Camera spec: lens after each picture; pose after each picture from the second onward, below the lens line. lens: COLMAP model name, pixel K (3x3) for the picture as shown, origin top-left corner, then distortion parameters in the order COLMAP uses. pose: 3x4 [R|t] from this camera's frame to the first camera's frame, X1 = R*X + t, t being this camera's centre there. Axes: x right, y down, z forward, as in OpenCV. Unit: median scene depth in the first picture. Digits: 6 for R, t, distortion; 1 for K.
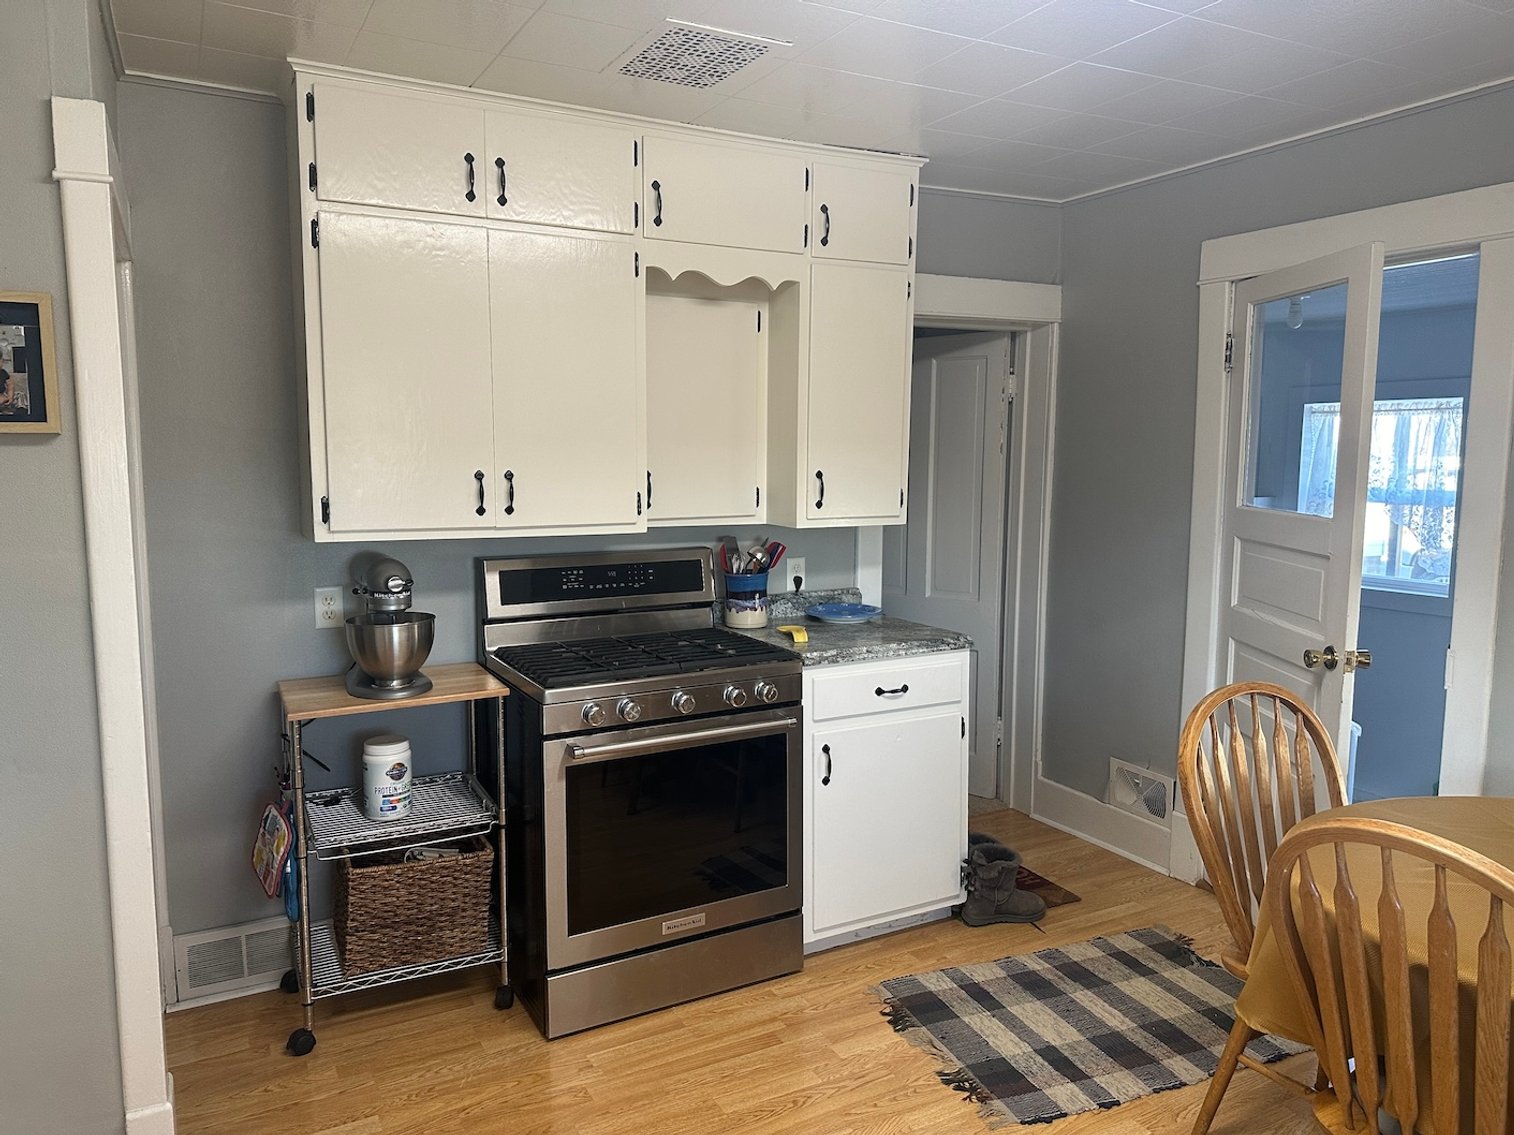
lens RADIAL K [[1060.6, 0, 757.0], [0, 1060.6, 567.5], [0, 0, 1]] dist [0.123687, -0.193749]
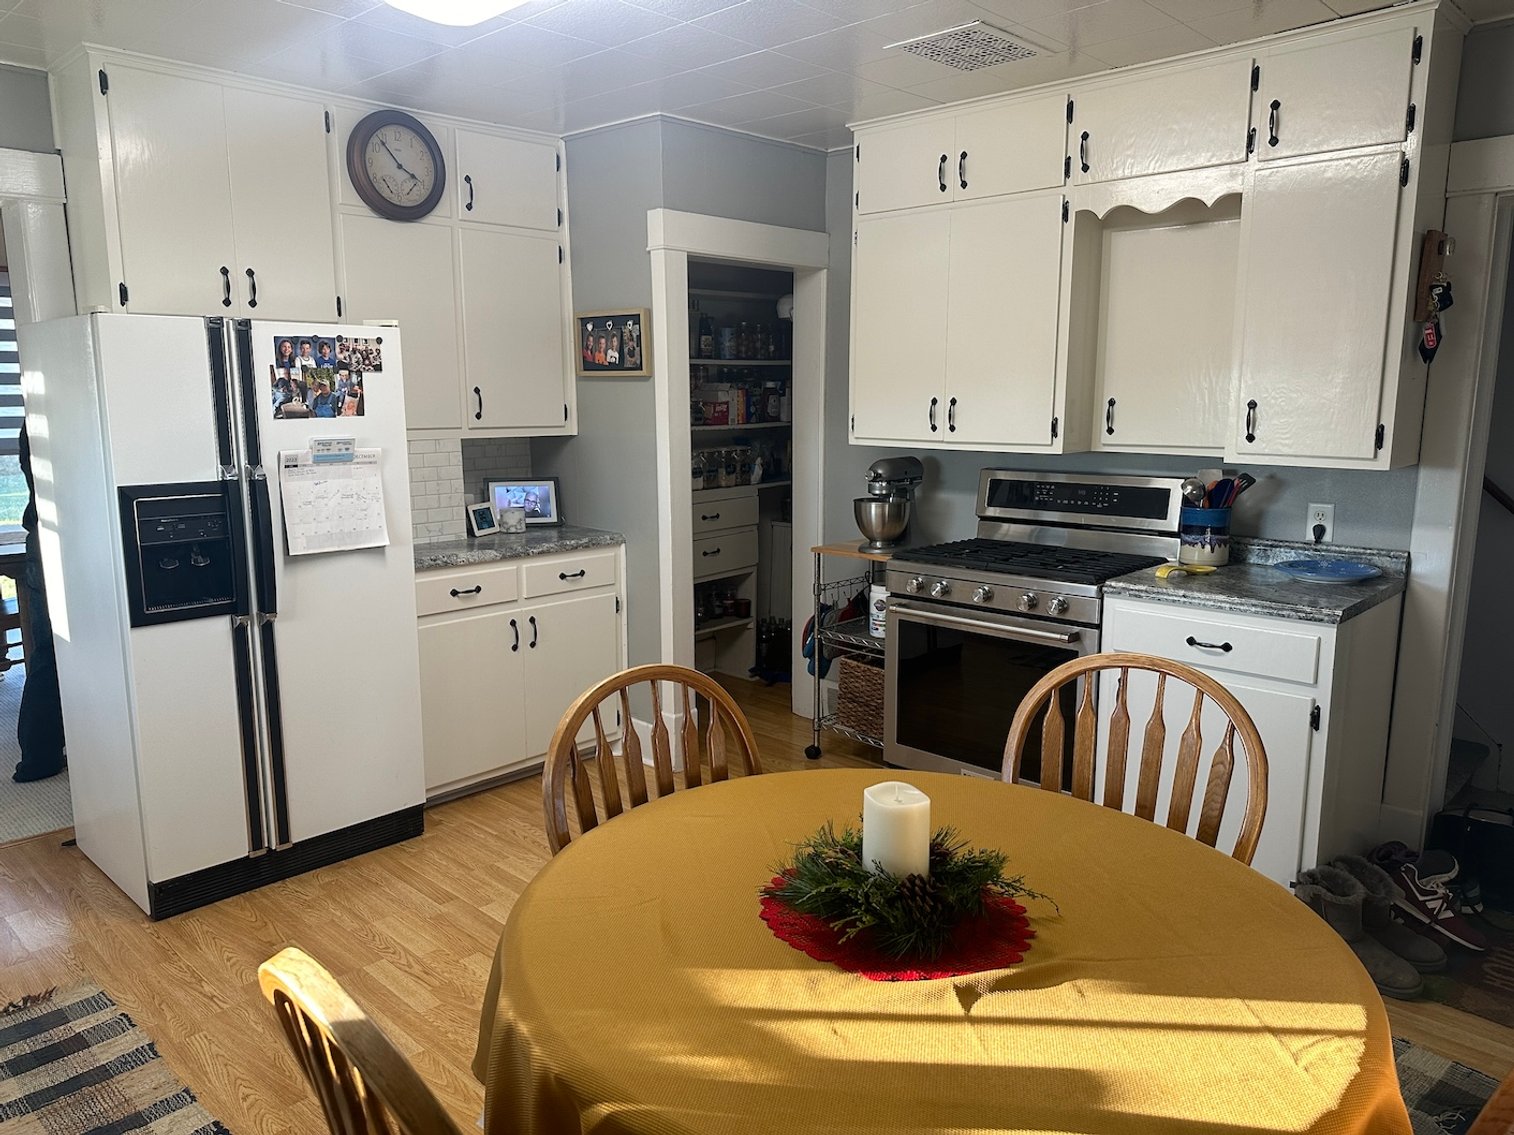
lens RADIAL K [[1060.6, 0, 757.0], [0, 1060.6, 567.5], [0, 0, 1]] dist [0.123687, -0.193749]
pose [[0.301738, 0.159602, -0.939937, 0.855036], [-0.101739, 0.985649, 0.134704, -0.033965], [0.947947, 0.054983, 0.313645, 0.341691]]
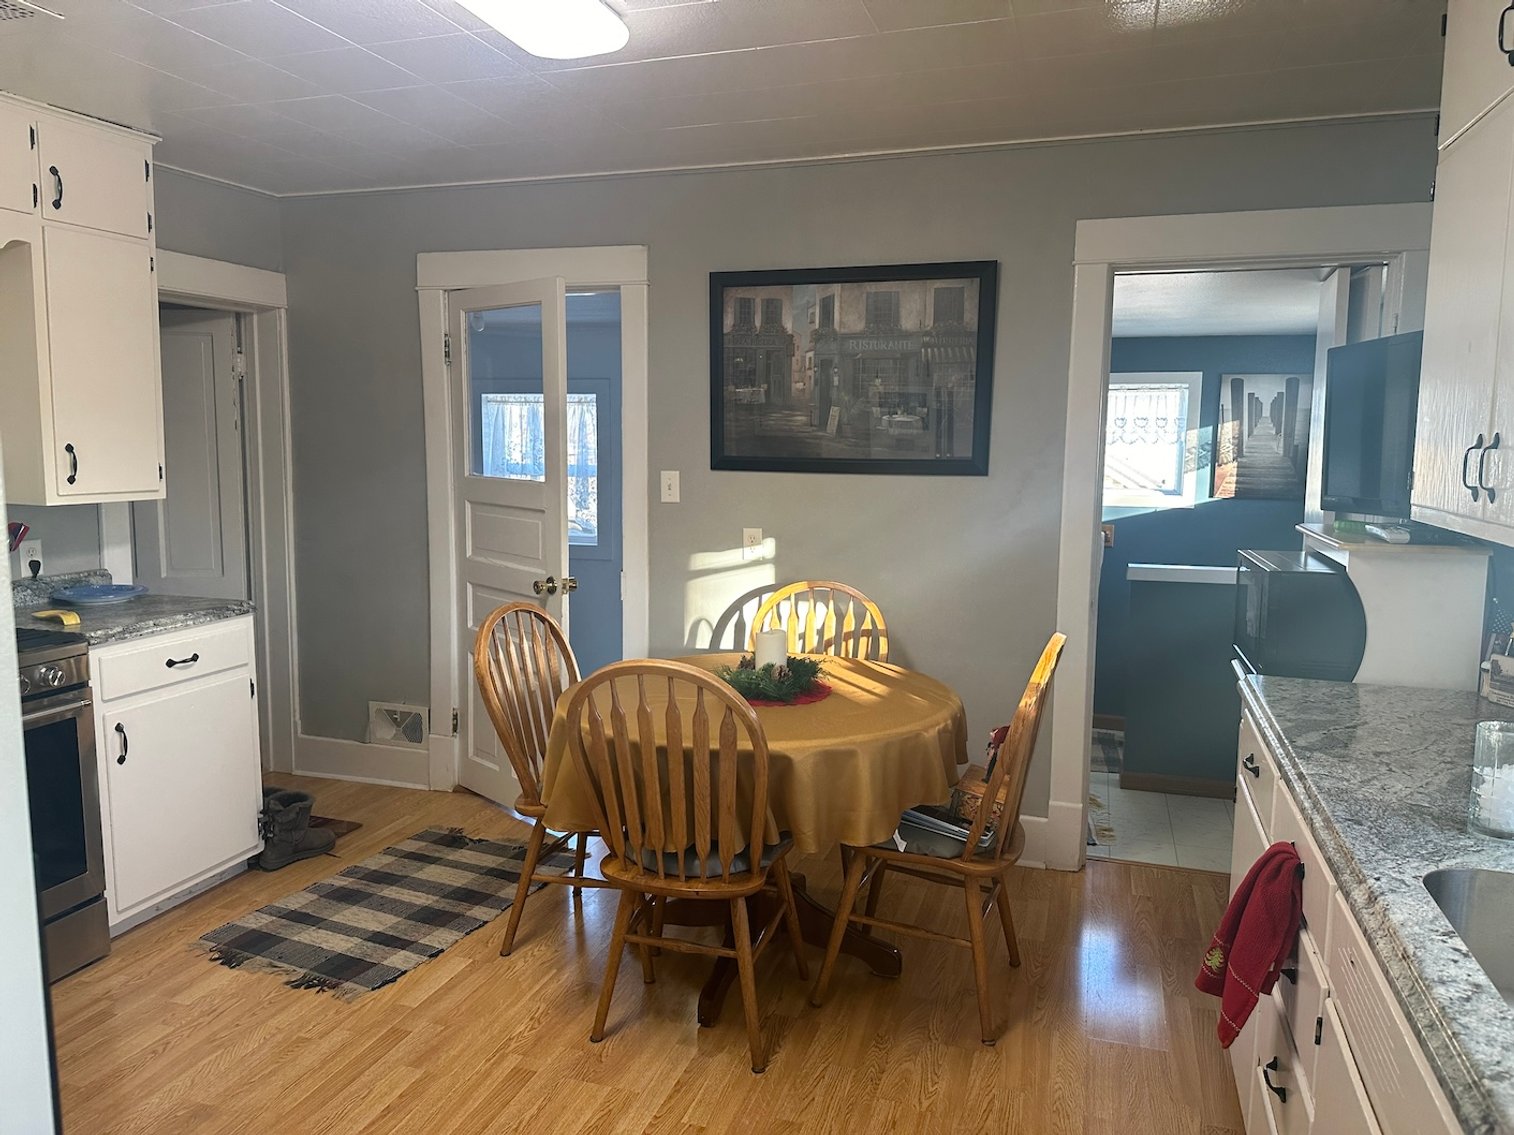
lens RADIAL K [[1058.8, 0, 757.0], [0, 1058.8, 567.5], [0, 0, 1]] dist [0.005445, -0.001664]
pose [[0.724793, -0.078354, 0.684497, -0.160421], [0.066417, 0.996831, 0.043780, 0.018597], [-0.685758, 0.013731, 0.727700, -0.114223]]
